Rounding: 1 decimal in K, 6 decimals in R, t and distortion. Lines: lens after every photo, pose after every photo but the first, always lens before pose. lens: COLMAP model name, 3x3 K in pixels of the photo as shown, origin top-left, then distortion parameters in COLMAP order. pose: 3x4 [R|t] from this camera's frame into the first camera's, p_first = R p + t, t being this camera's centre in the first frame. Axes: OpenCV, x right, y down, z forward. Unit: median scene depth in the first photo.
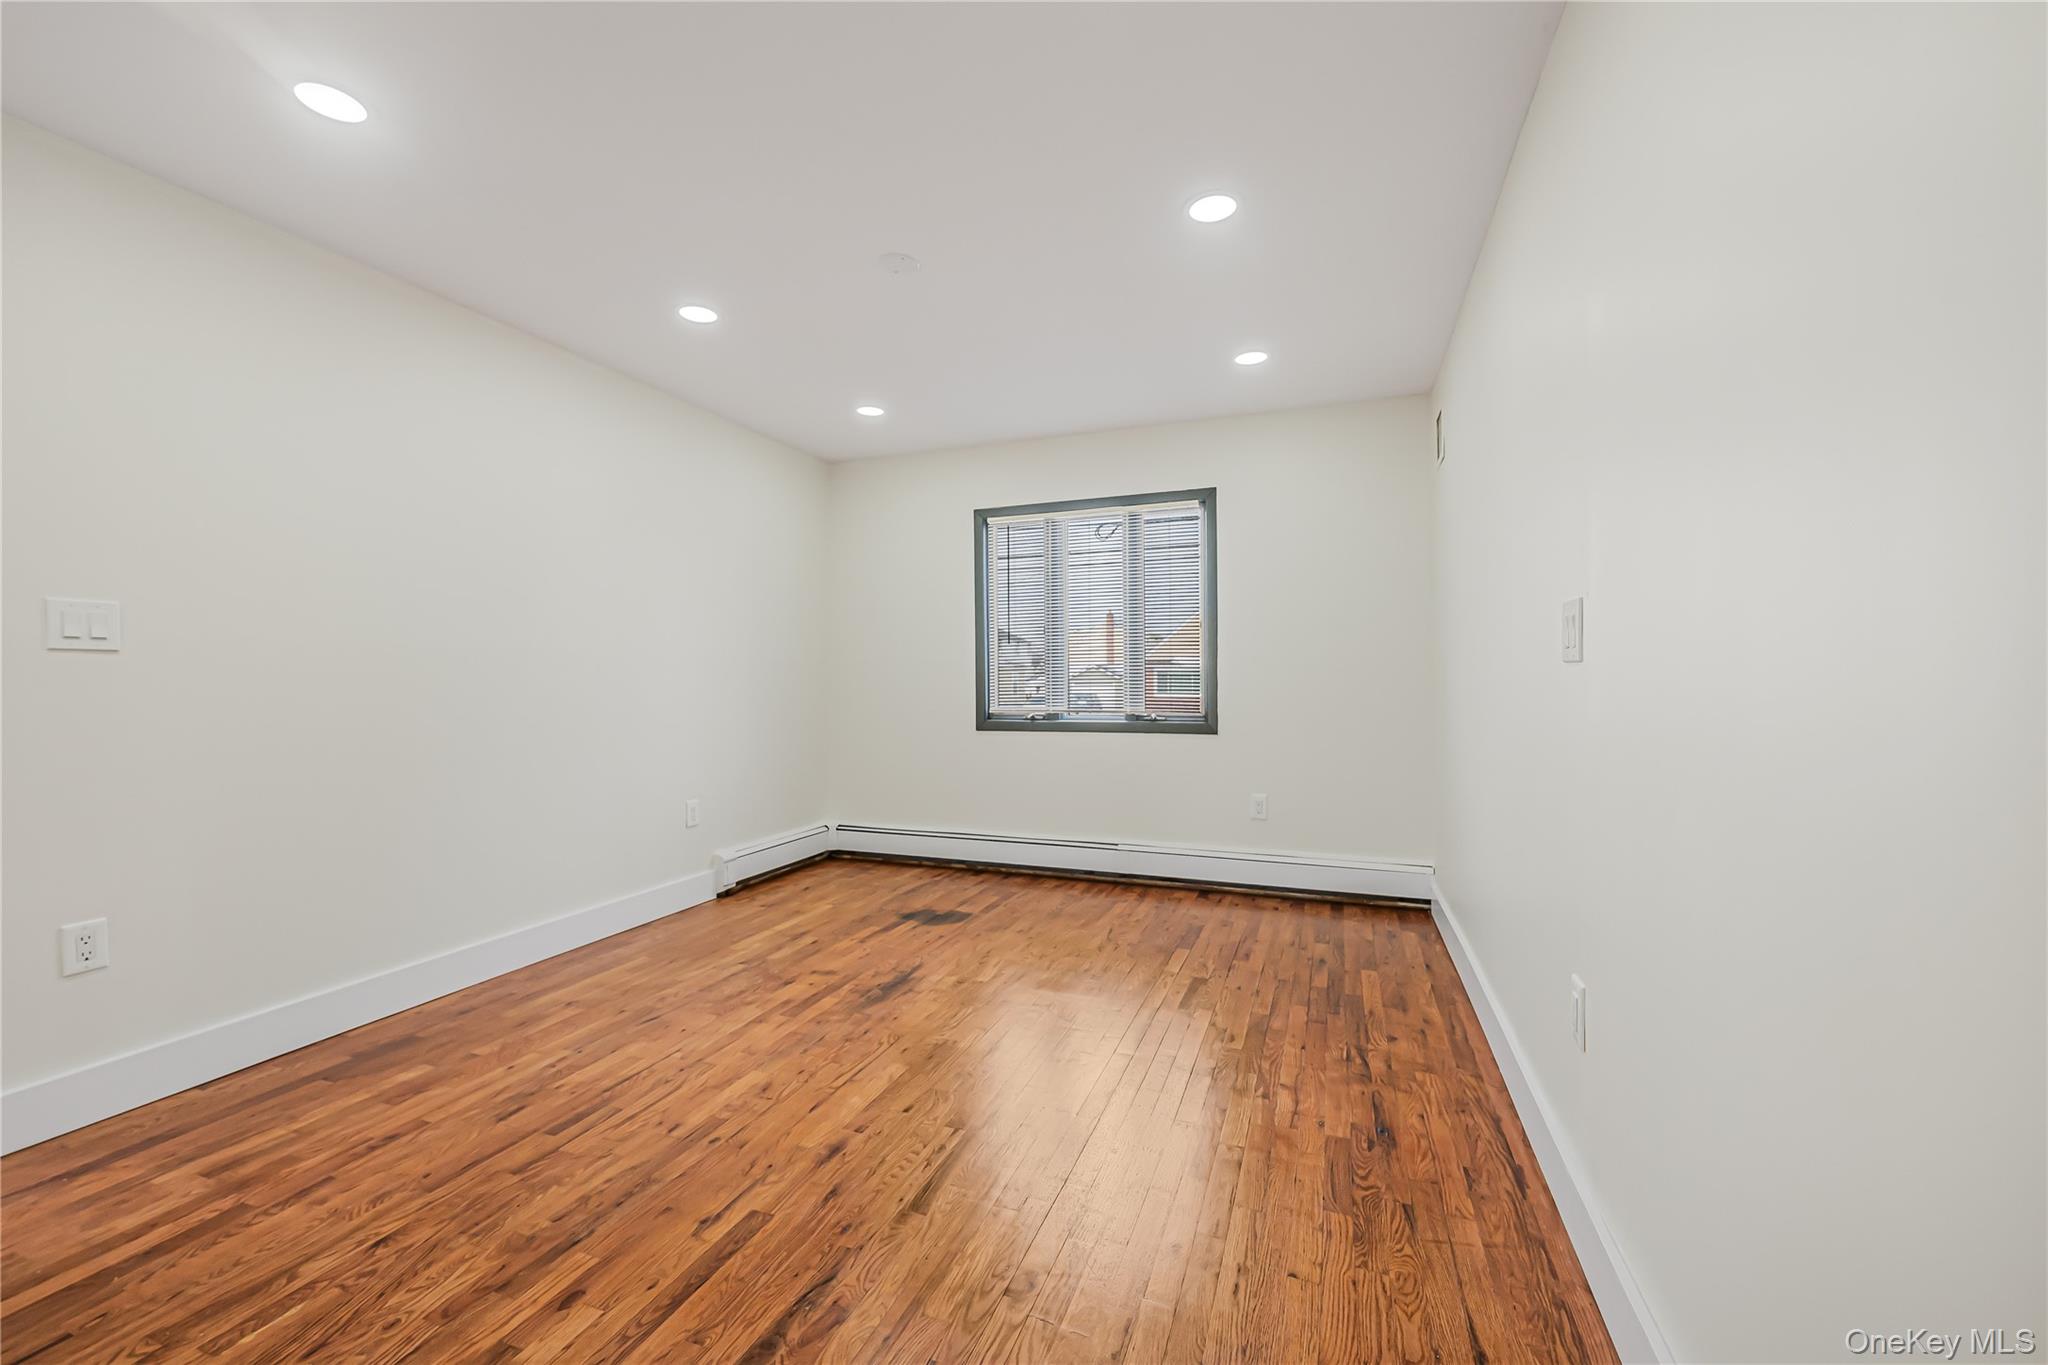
lens RADIAL K [[826.3, 0, 1024.0], [0, 826.3, 682.5], [0, 0, 1]] dist [0.000205, -0.000028]
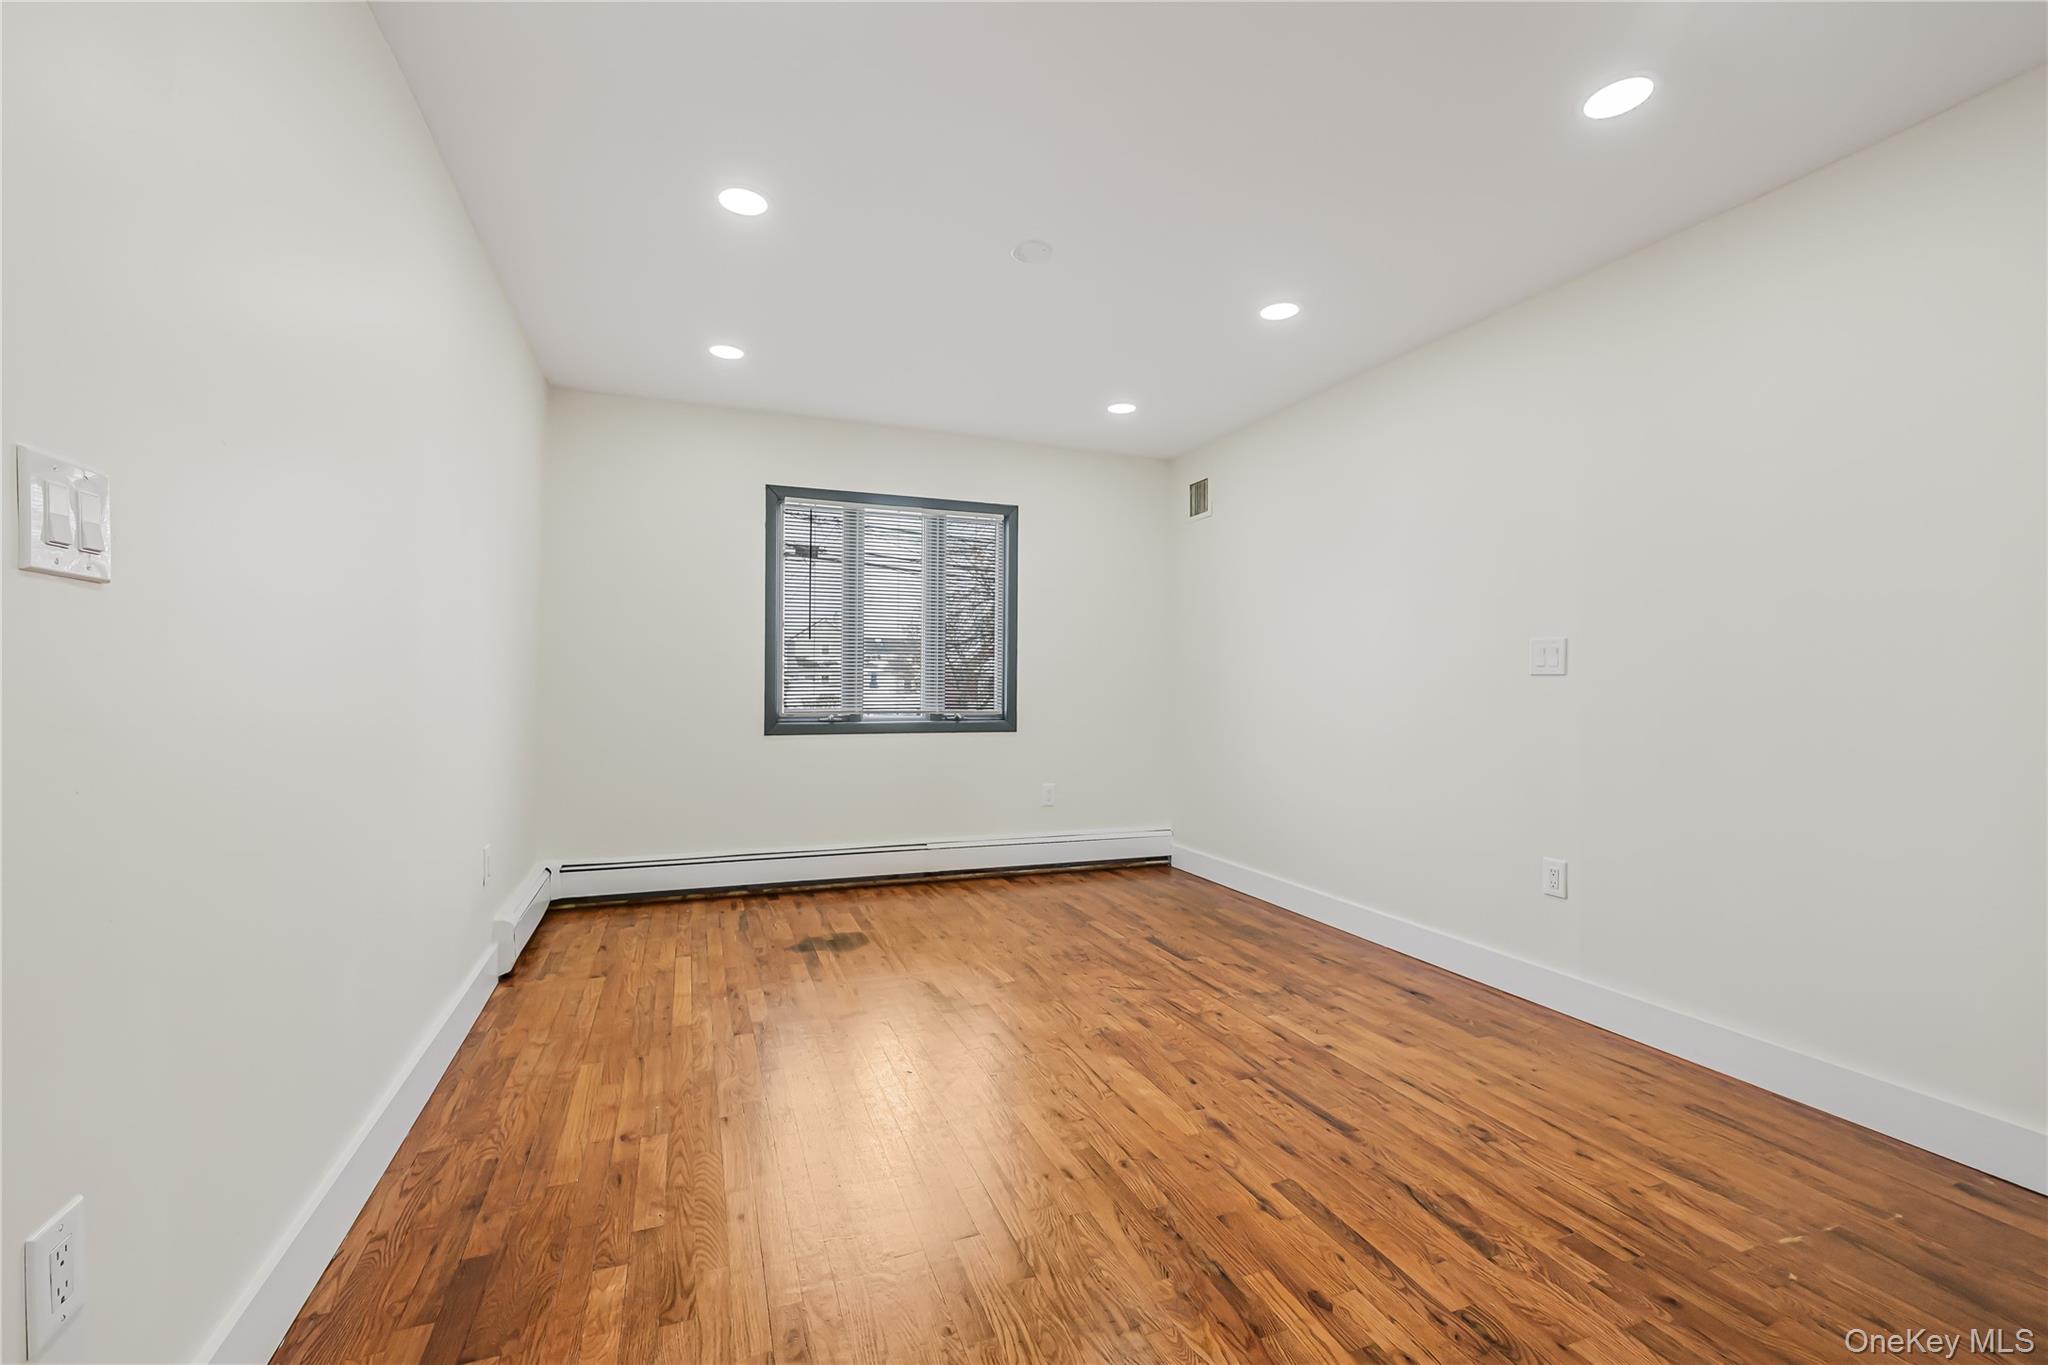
lens RADIAL K [[841.1, 0, 1027.6], [0, 841.1, 679.5], [0, 0, 1]] dist [-0.000436, -0.000178]
pose [[0.742810, 0.015788, 0.669316, -0.687141], [-0.010758, 0.999874, -0.011646, 0.009347], [-0.669416, 0.001451, 0.742886, 0.224233]]
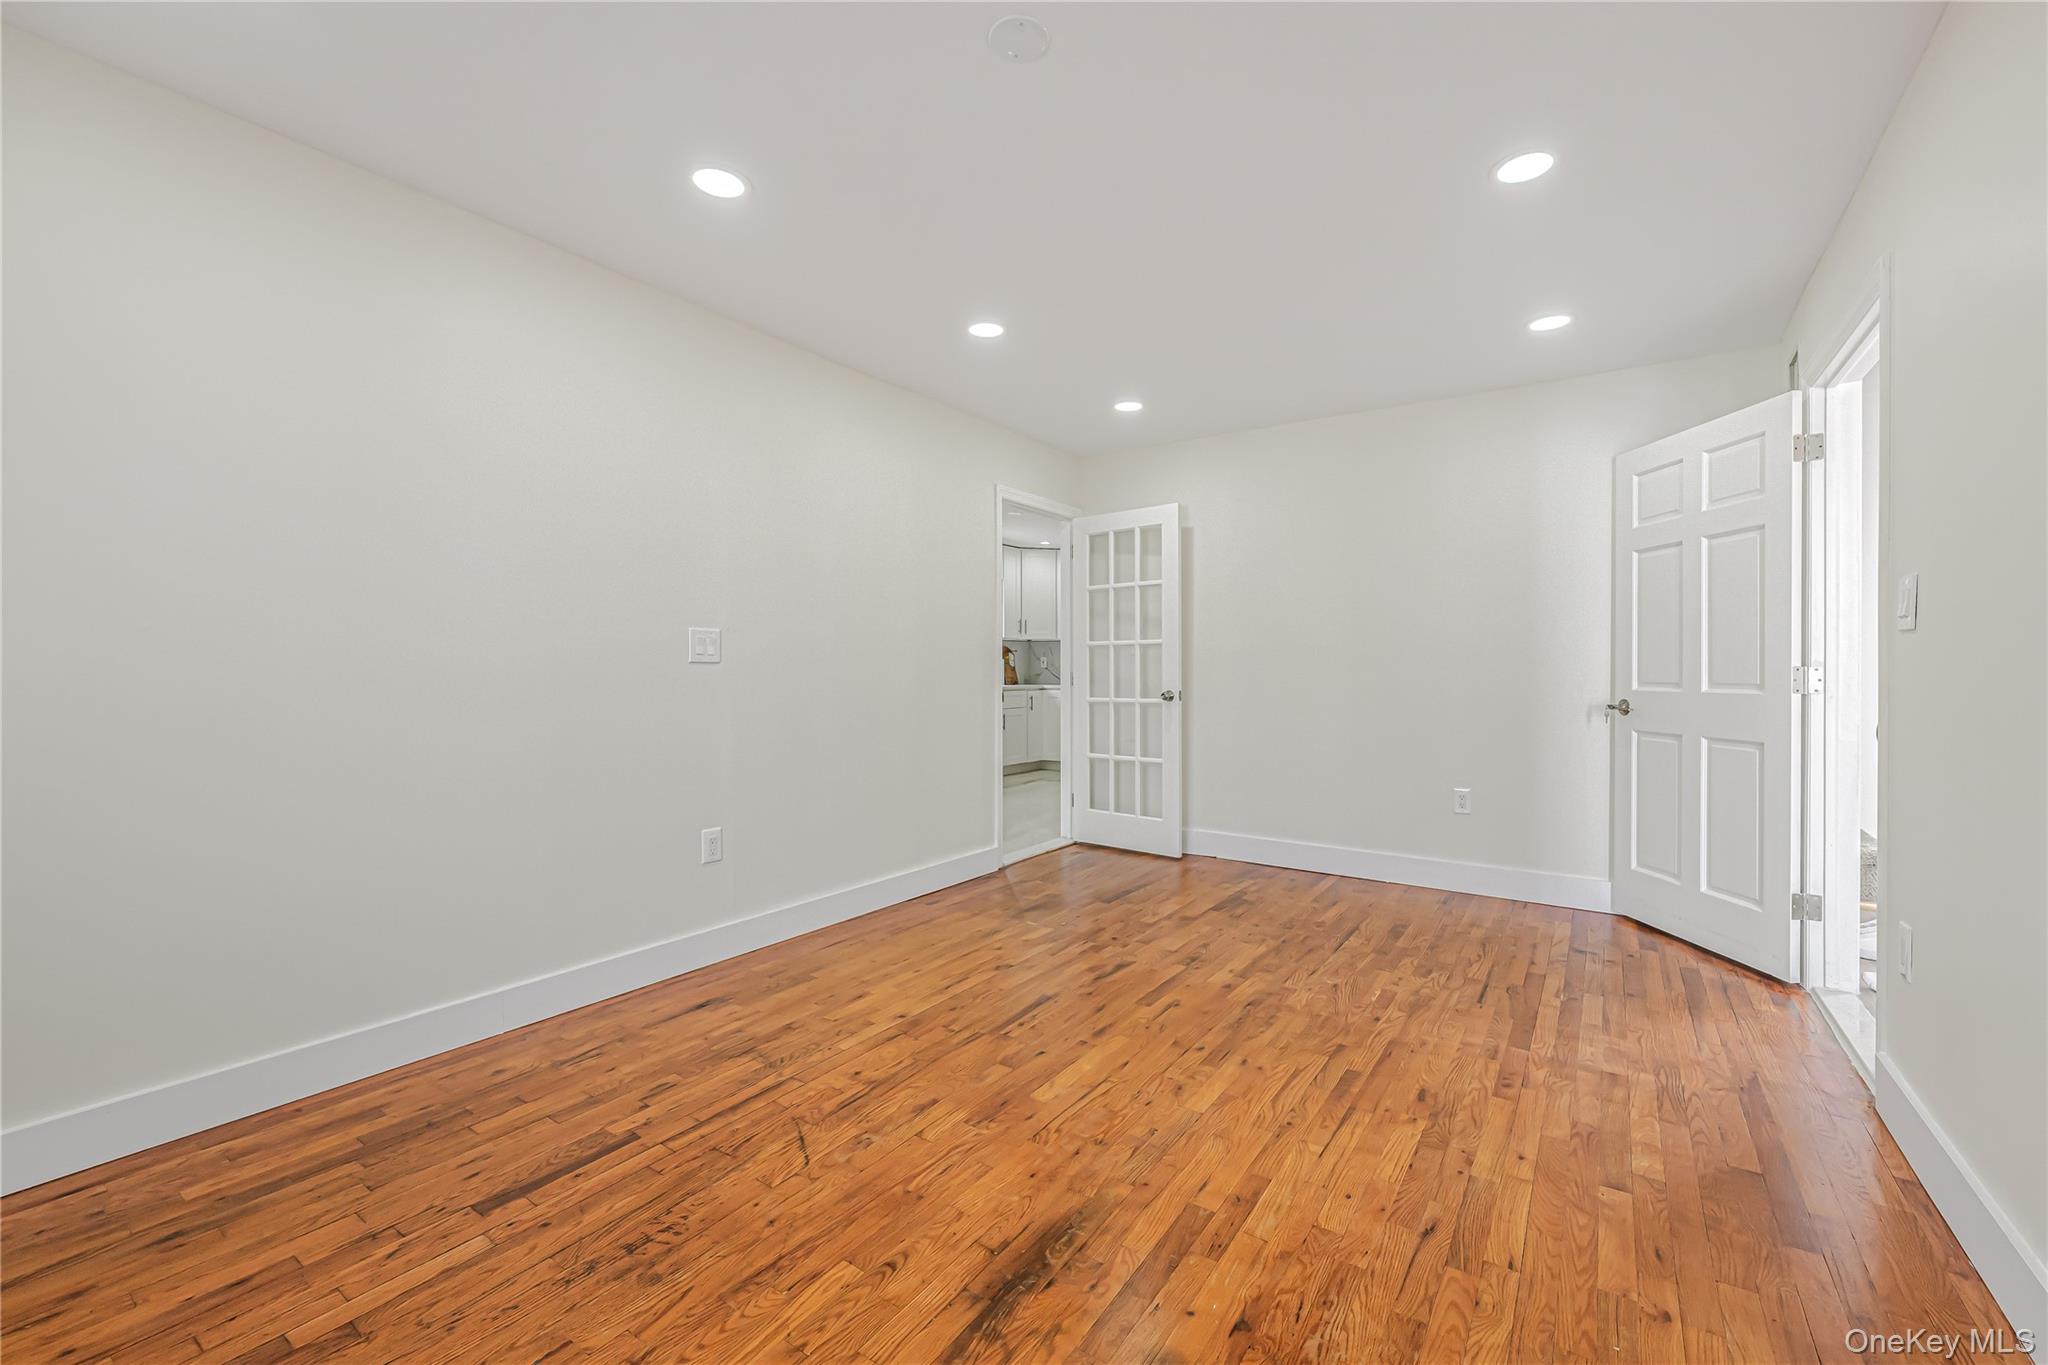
lens RADIAL K [[841.1, 0, 1027.6], [0, 841.1, 679.5], [0, 0, 1]] dist [-0.000436, -0.000178]
pose [[-0.968196, 0.003641, 0.250168, -0.272981], [0.005804, 0.999952, 0.007908, 0.001547], [-0.250127, 0.009109, -0.968170, 1.398081]]
